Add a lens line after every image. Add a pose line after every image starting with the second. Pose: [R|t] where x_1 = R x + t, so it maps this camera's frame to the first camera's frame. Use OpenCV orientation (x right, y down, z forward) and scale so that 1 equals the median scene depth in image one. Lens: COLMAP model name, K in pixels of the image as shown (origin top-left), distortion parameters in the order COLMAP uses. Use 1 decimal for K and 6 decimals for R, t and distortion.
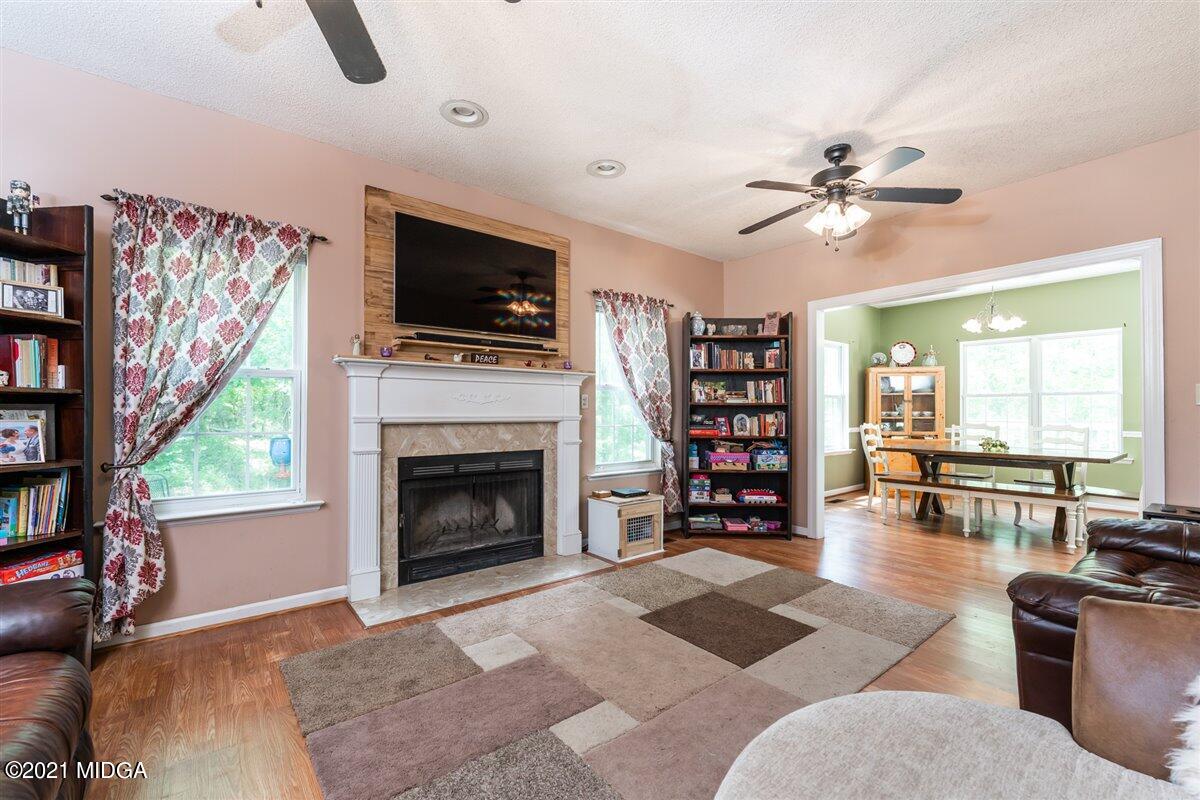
lens RADIAL K [[499.9, 0, 600.3], [0, 499.9, 407.1], [0, 0, 1]] dist [-0.001652, -0.000101]
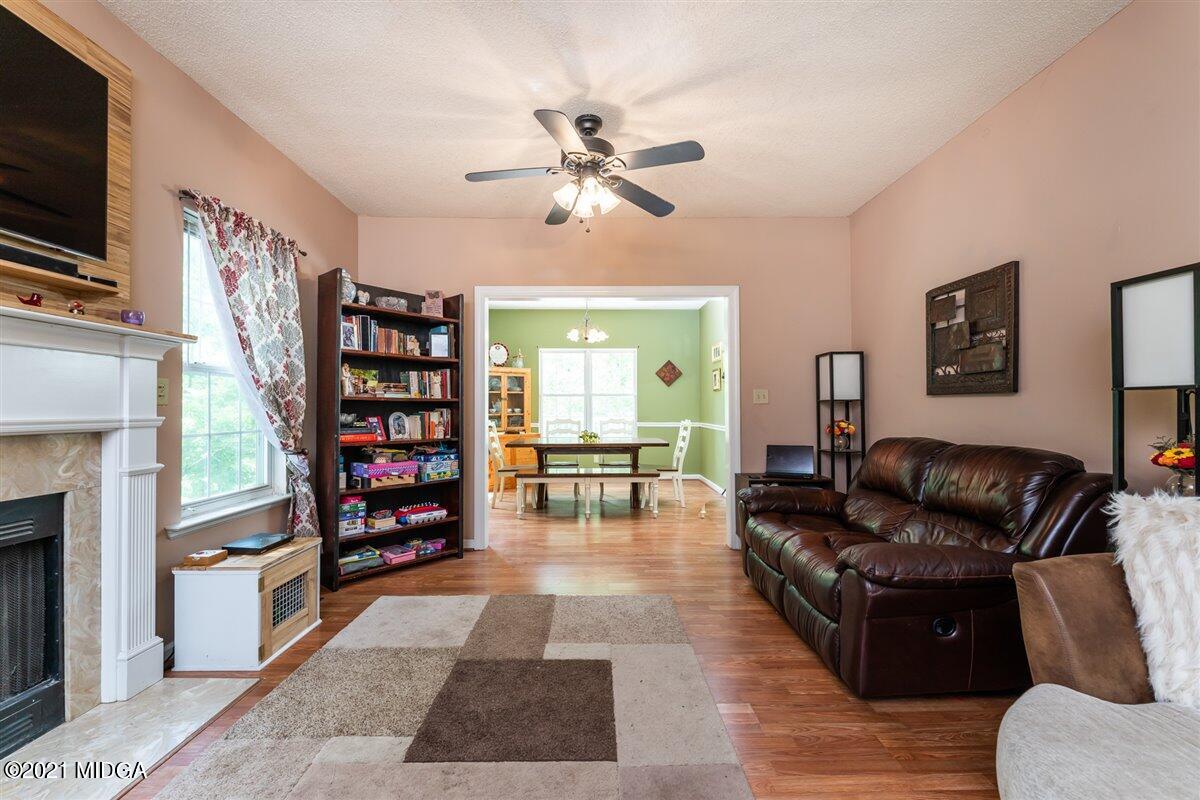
lens RADIAL K [[496.0, 0, 598.8], [0, 496.0, 404.1], [0, 0, 1]] dist [-0.001898, -0.000632]
pose [[0.615499, 0.004969, 0.788122, -0.146341], [-0.003735, 0.999987, -0.003388, 0.002681], [-0.788129, -0.000858, 0.615509, 0.279611]]
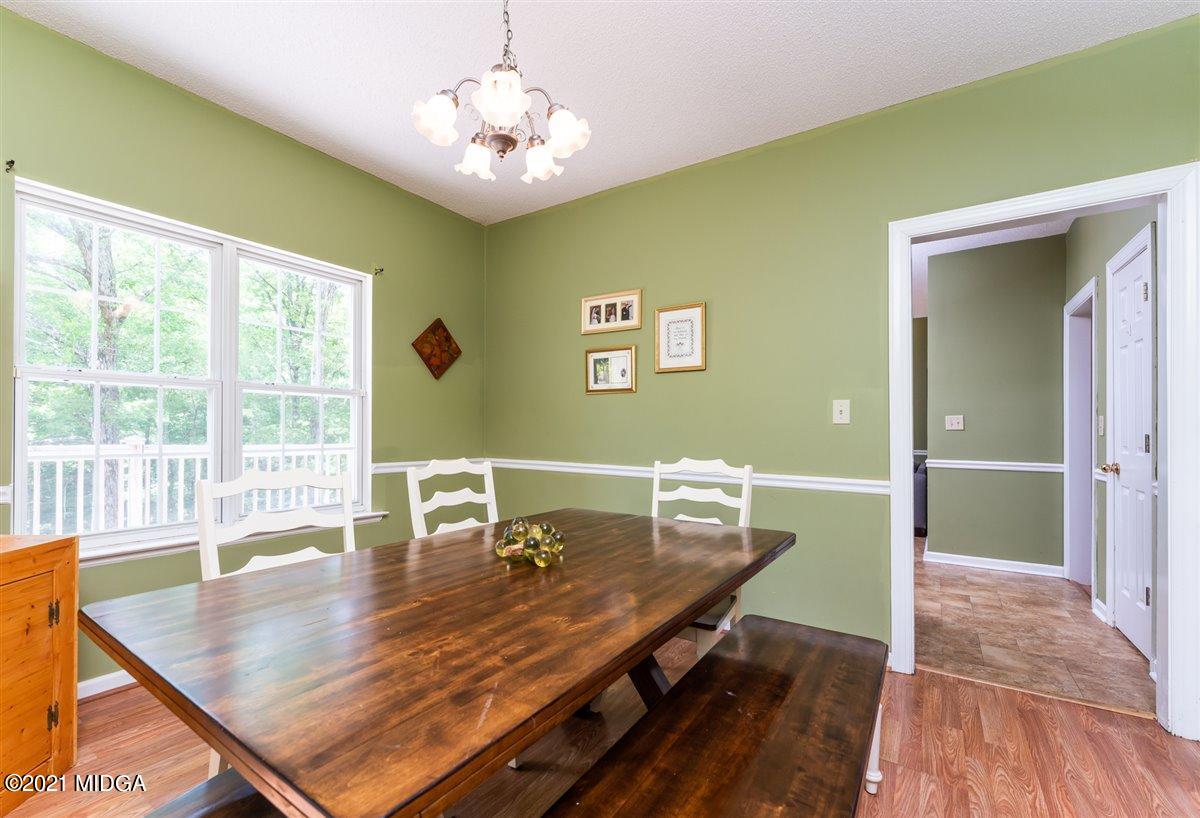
lens RADIAL K [[503.1, 0, 595.9], [0, 503.1, 430.4], [0, 0, 1]] dist [0.000416, 0.000020]
pose [[-0.297379, 0.001327, 0.954758, 0.553763], [-0.012371, 0.999910, -0.005243, 0.015557], [-0.954679, -0.013370, -0.297336, 1.148138]]
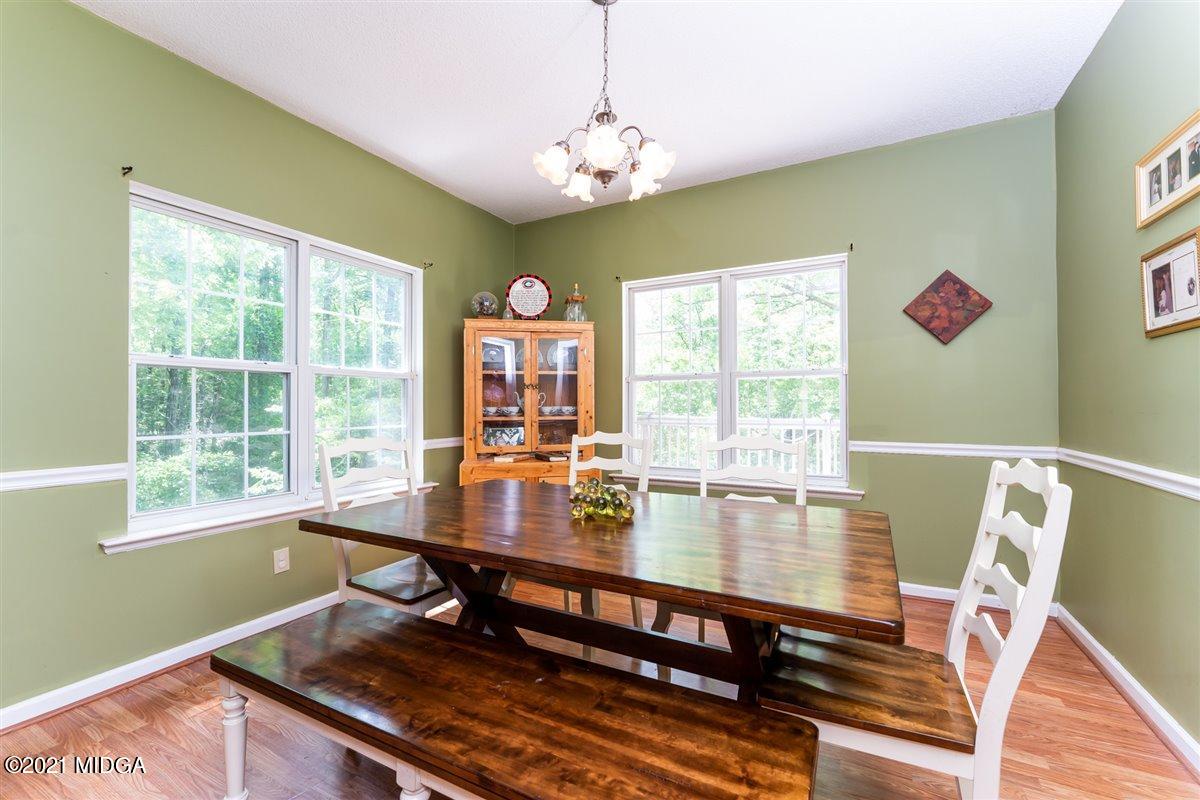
lens RADIAL K [[496.0, 0, 598.8], [0, 496.0, 404.1], [0, 0, 1]] dist [-0.001898, -0.000632]
pose [[0.916457, -0.001820, 0.400129, 0.712631], [0.001501, 0.999998, 0.001111, 0.009338], [-0.400130, -0.000417, 0.916458, 0.752526]]
